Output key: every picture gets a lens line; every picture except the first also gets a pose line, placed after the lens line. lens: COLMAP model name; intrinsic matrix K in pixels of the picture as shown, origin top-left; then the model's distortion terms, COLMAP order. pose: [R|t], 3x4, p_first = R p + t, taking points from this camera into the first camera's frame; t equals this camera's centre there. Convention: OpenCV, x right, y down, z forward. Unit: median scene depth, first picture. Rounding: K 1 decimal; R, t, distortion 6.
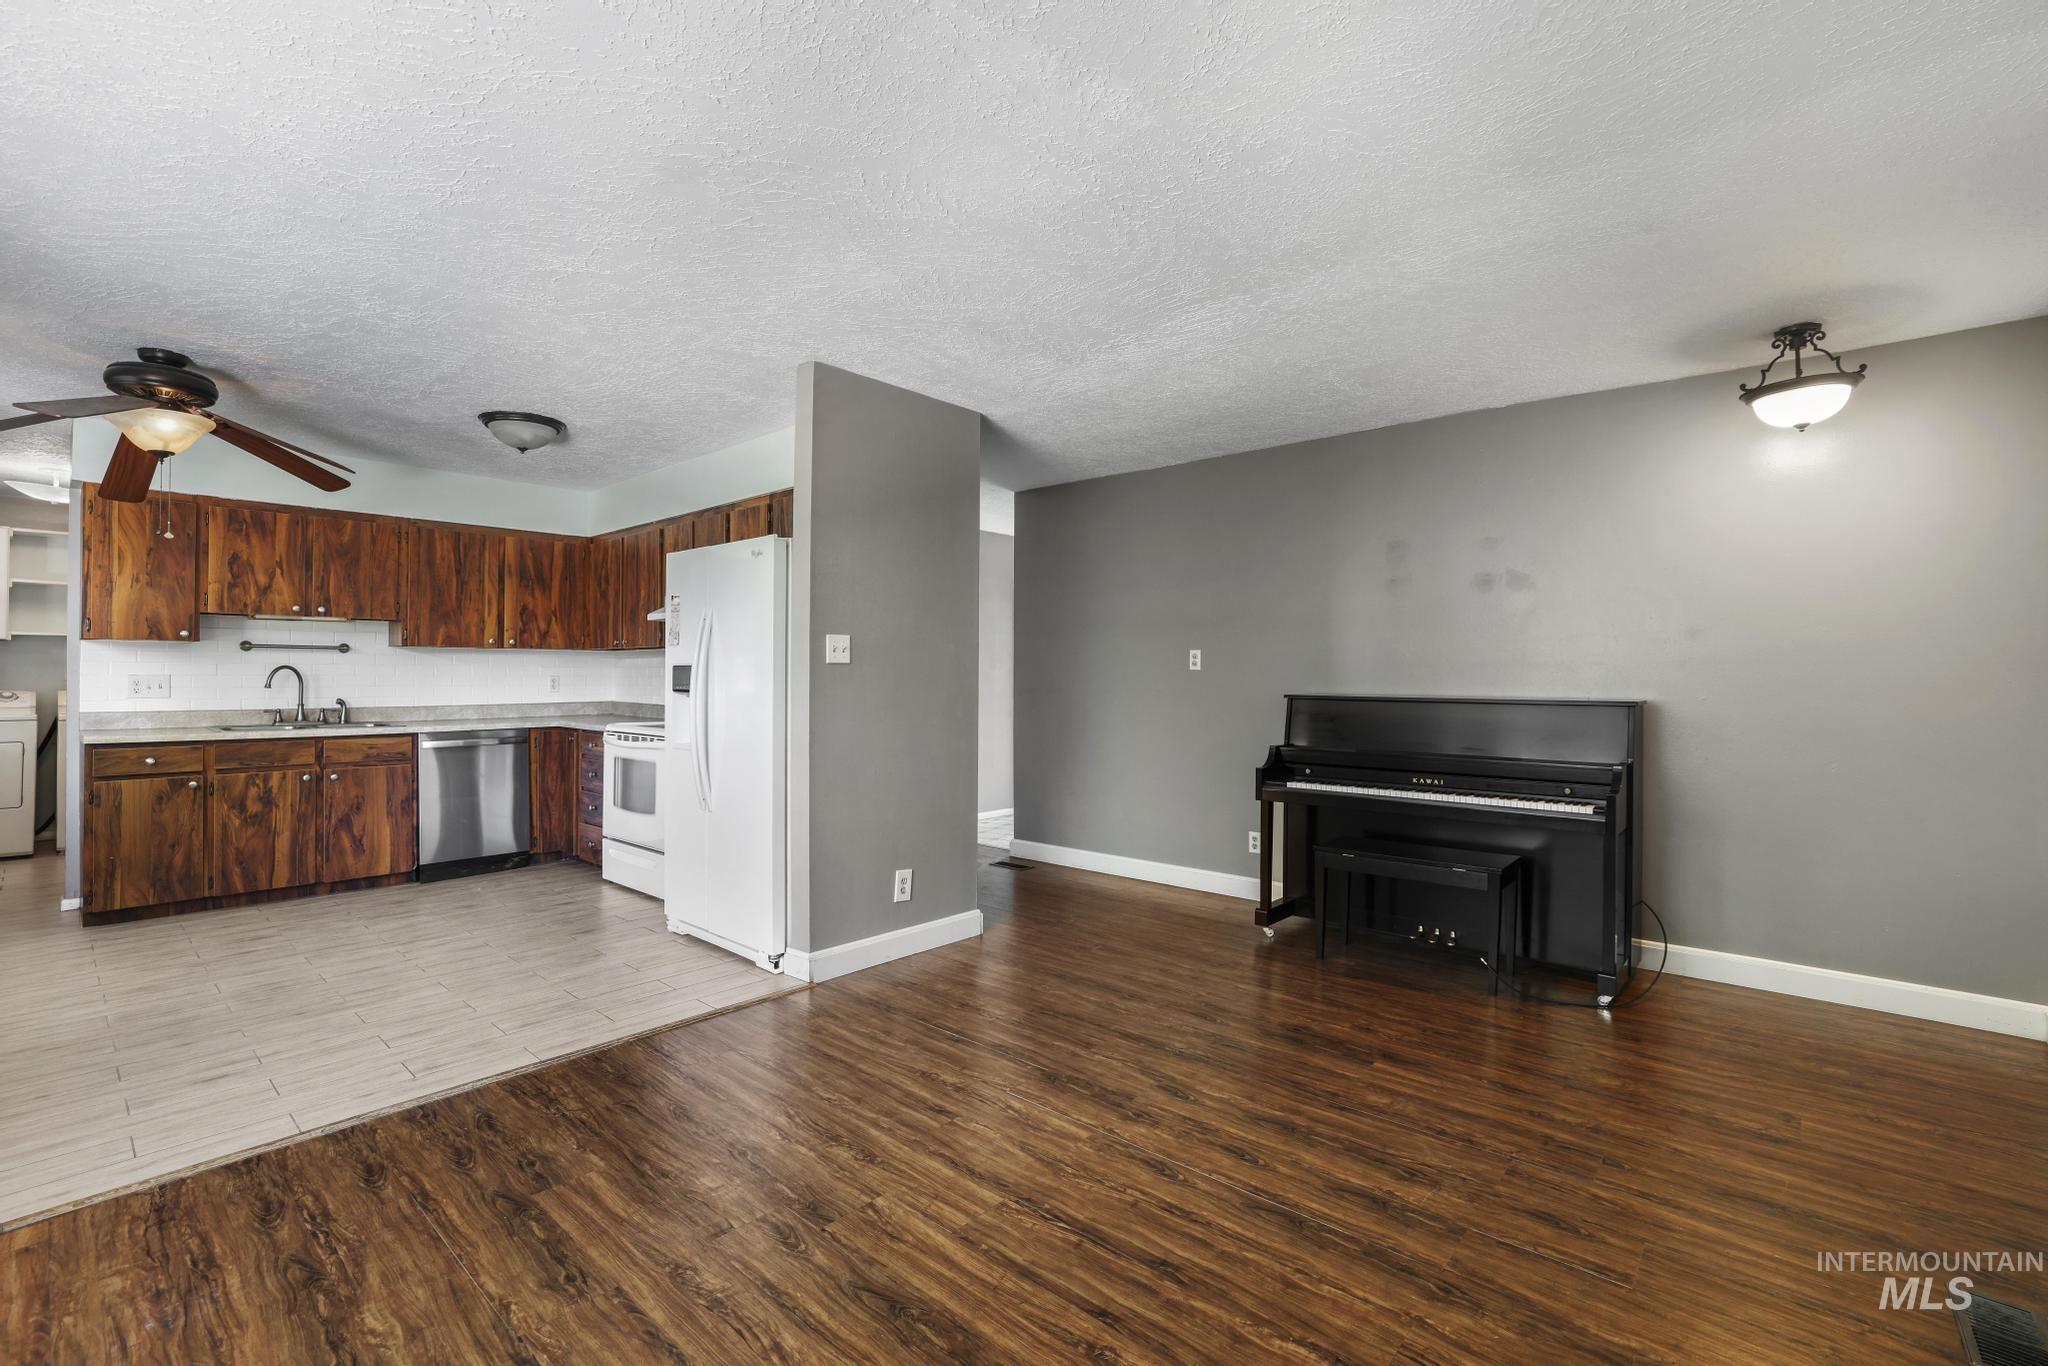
lens RADIAL K [[915.9, 0, 1014.2], [0, 915.9, 670.7], [0, 0, 1]] dist [-0.047597, 0.017286]
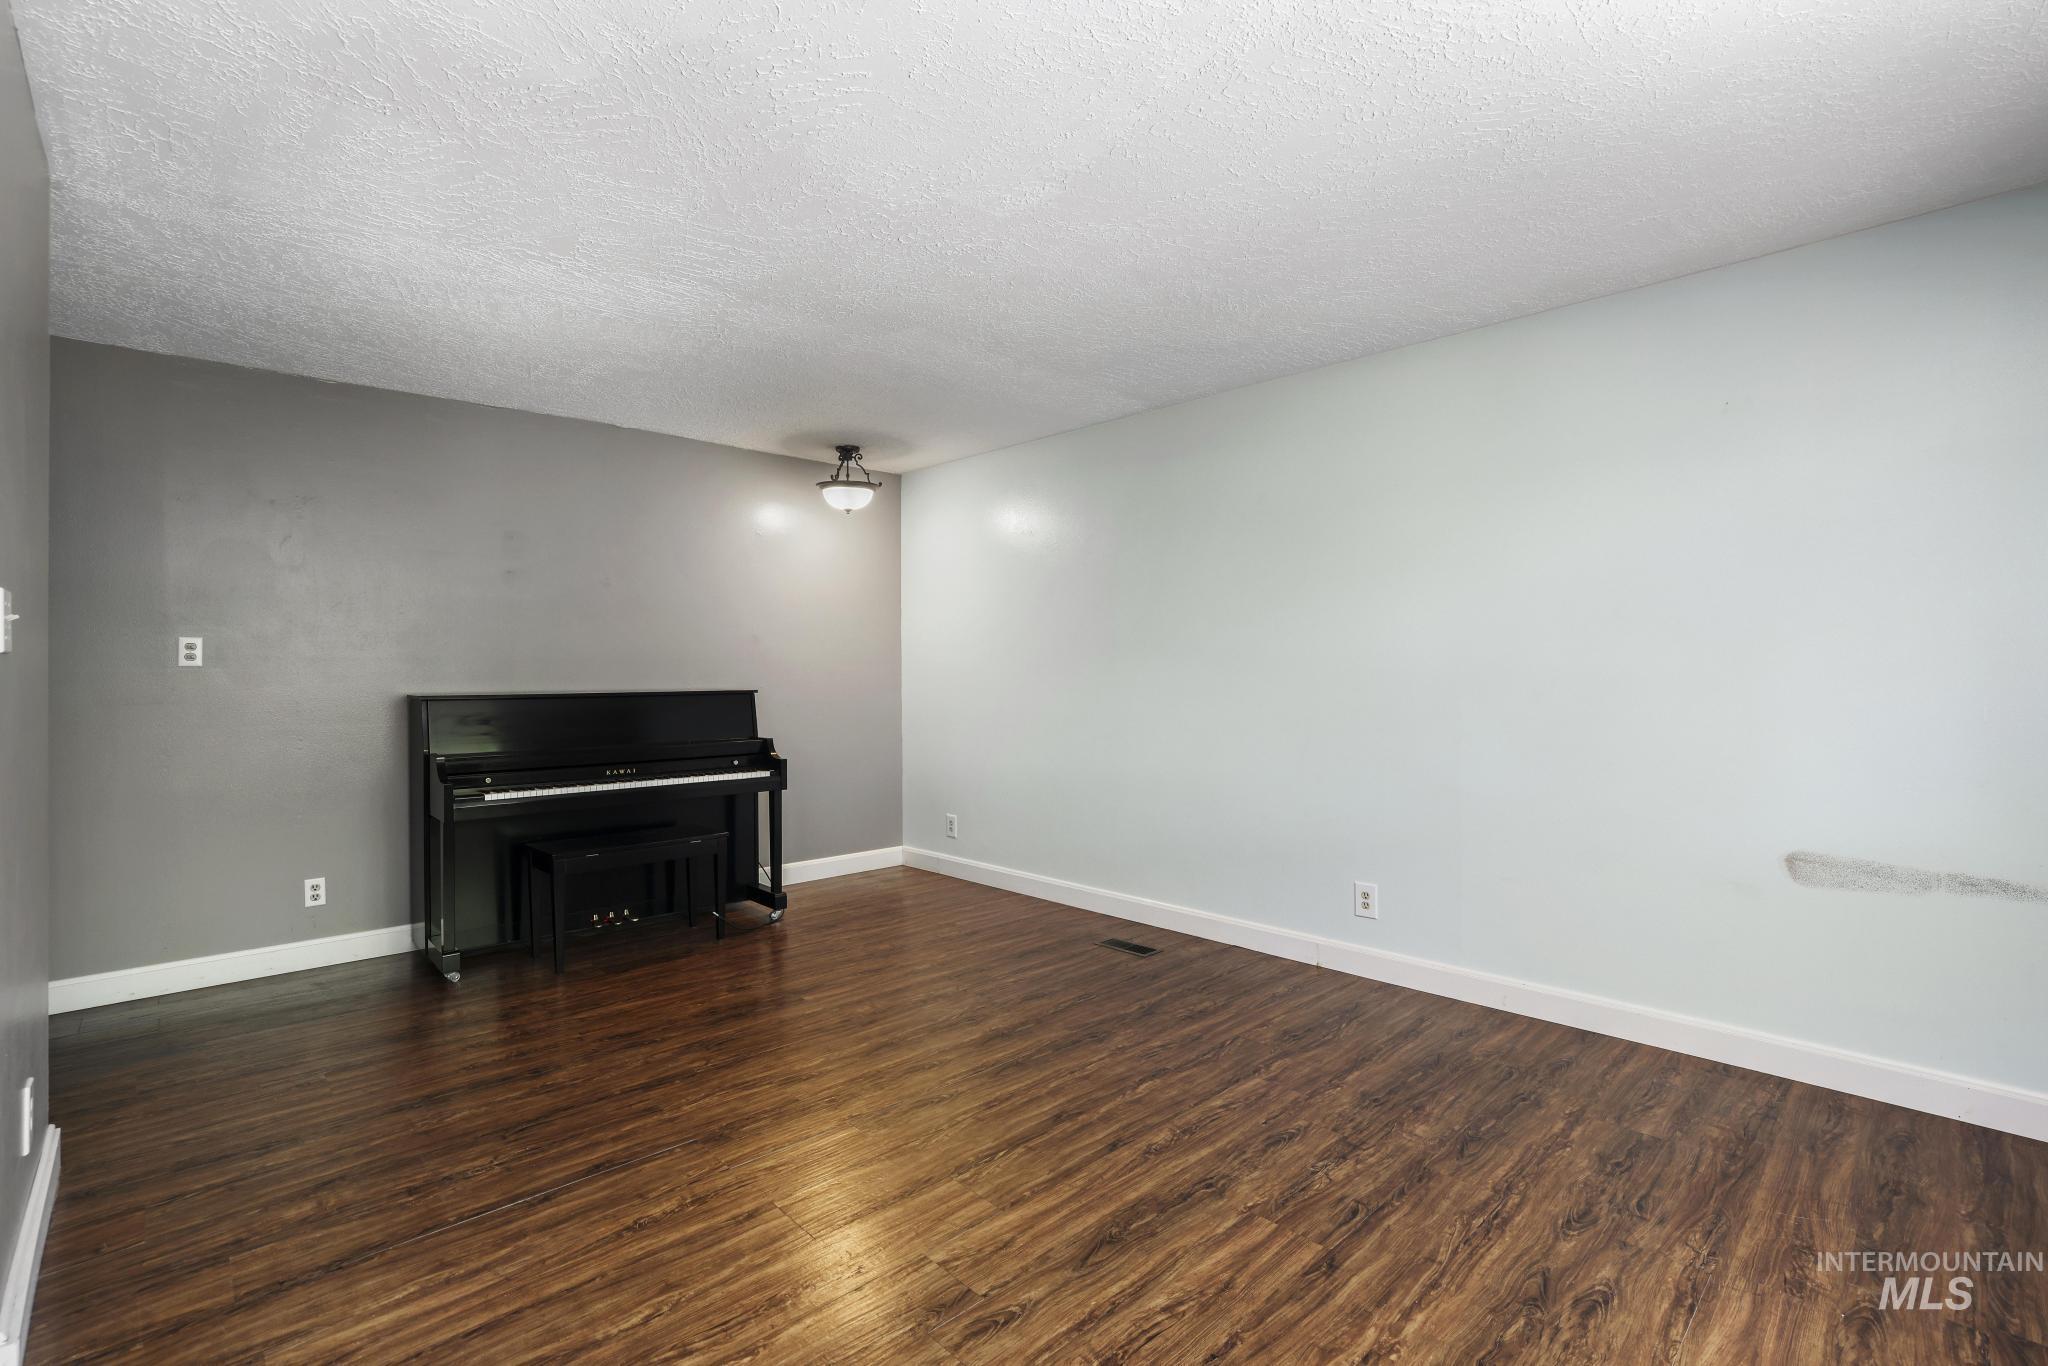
lens RADIAL K [[915.9, 0, 1014.2], [0, 915.9, 670.7], [0, 0, 1]] dist [-0.047597, 0.017286]
pose [[0.084364, -0.005662, 0.996419, -0.896498], [0.000177, 0.999984, 0.005667, -0.002076], [-0.996435, -0.000301, 0.084363, 0.734897]]
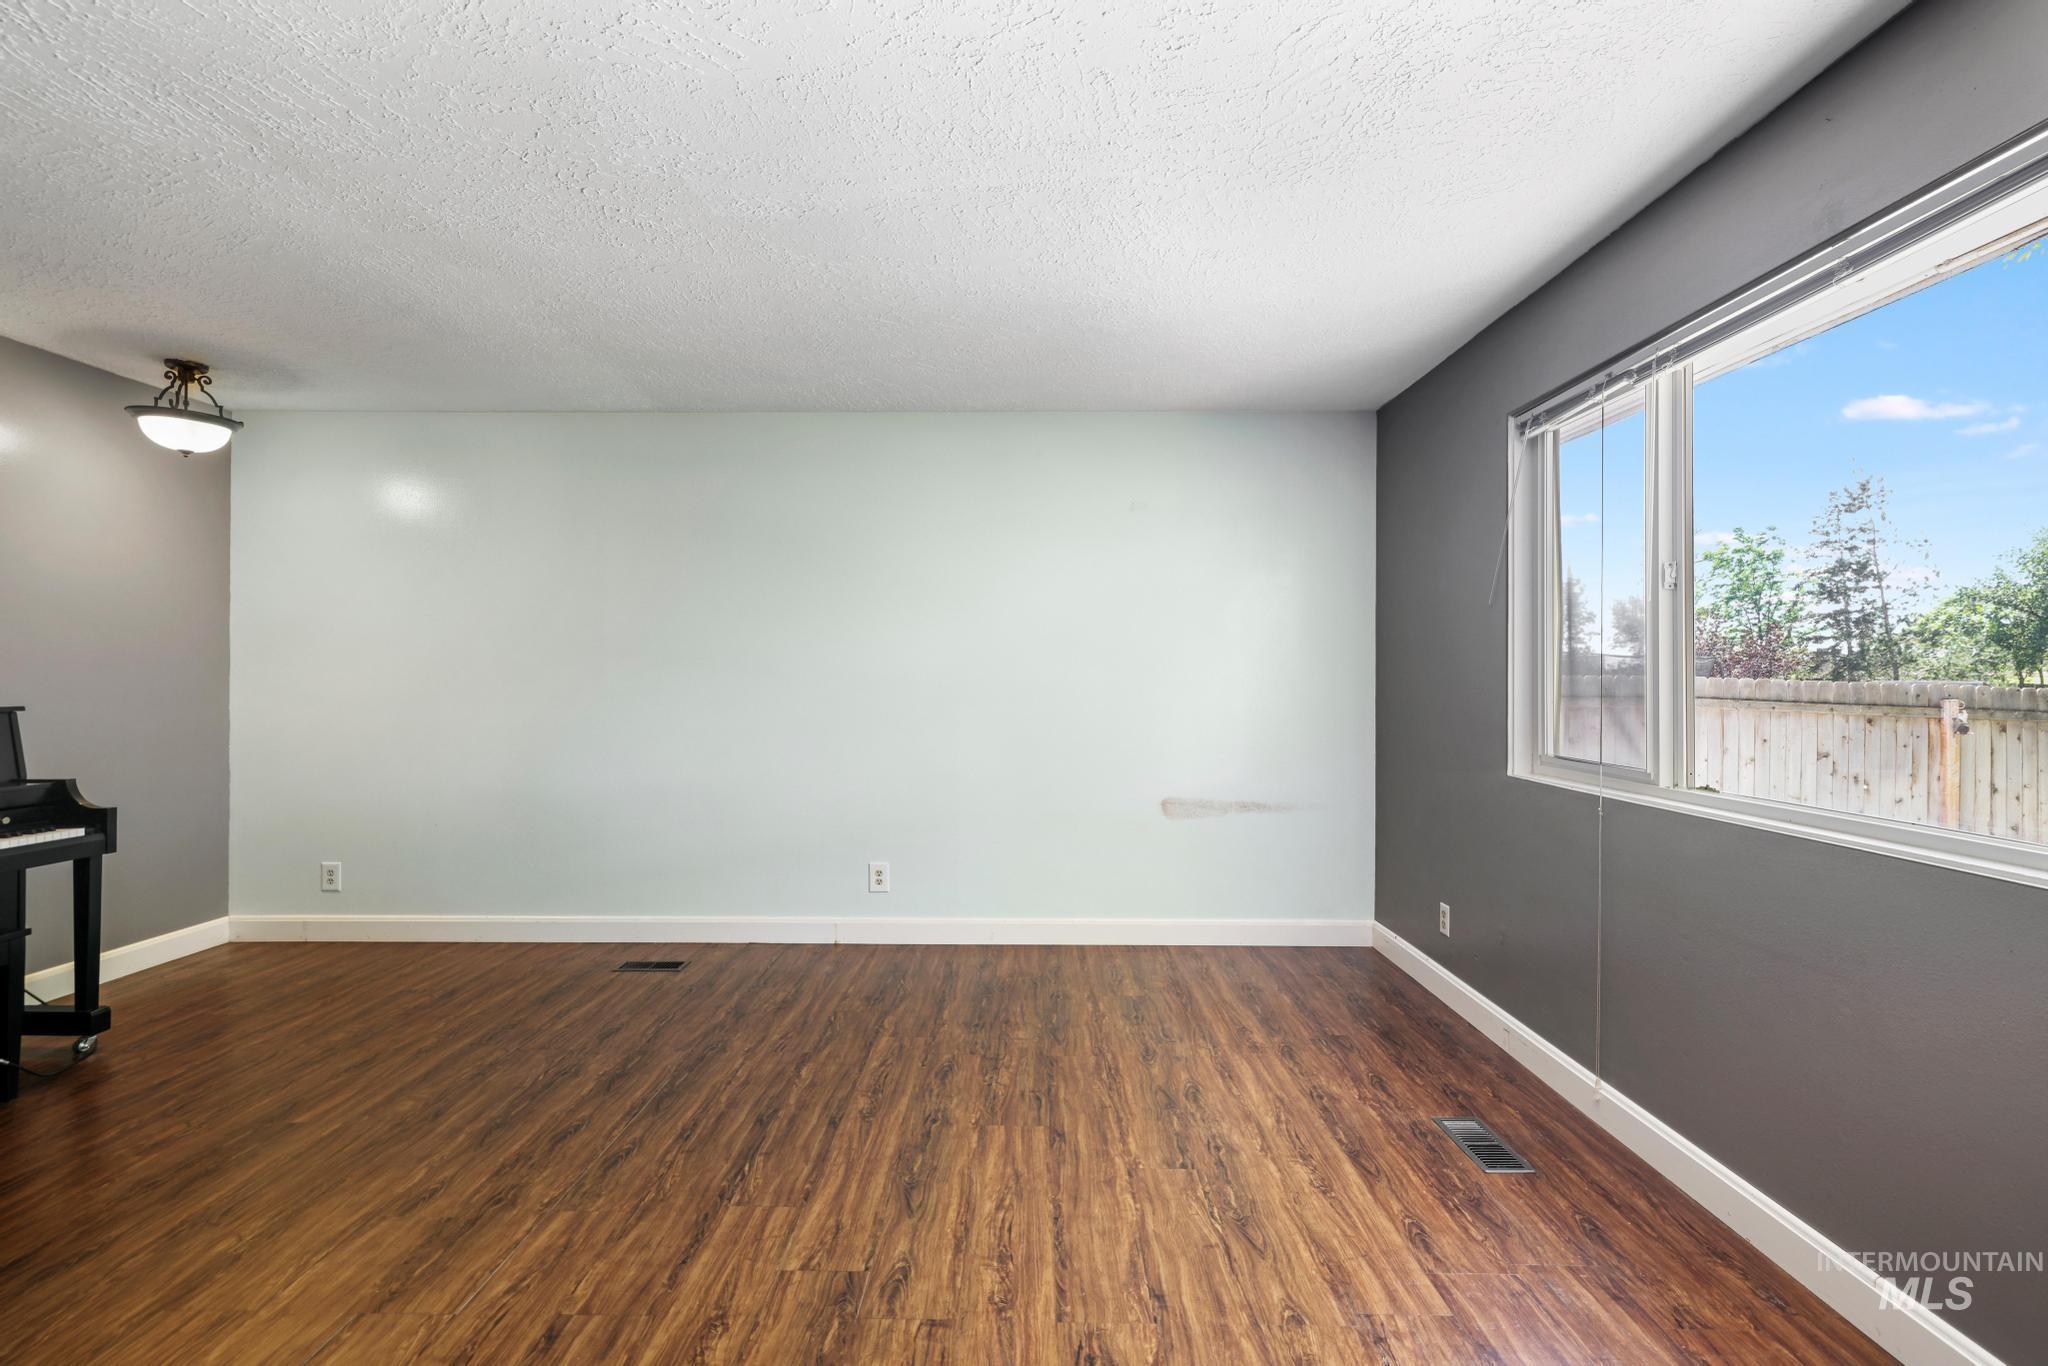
lens RADIAL K [[915.4, 0, 1005.2], [0, 915.4, 676.2], [0, 0, 1]] dist [-0.000454, 0.000245]
pose [[-0.656066, -0.005951, 0.754680, -0.847215], [-0.008824, 0.999961, 0.000214, -0.004472], [-0.754652, -0.006519, -0.656093, 1.252579]]
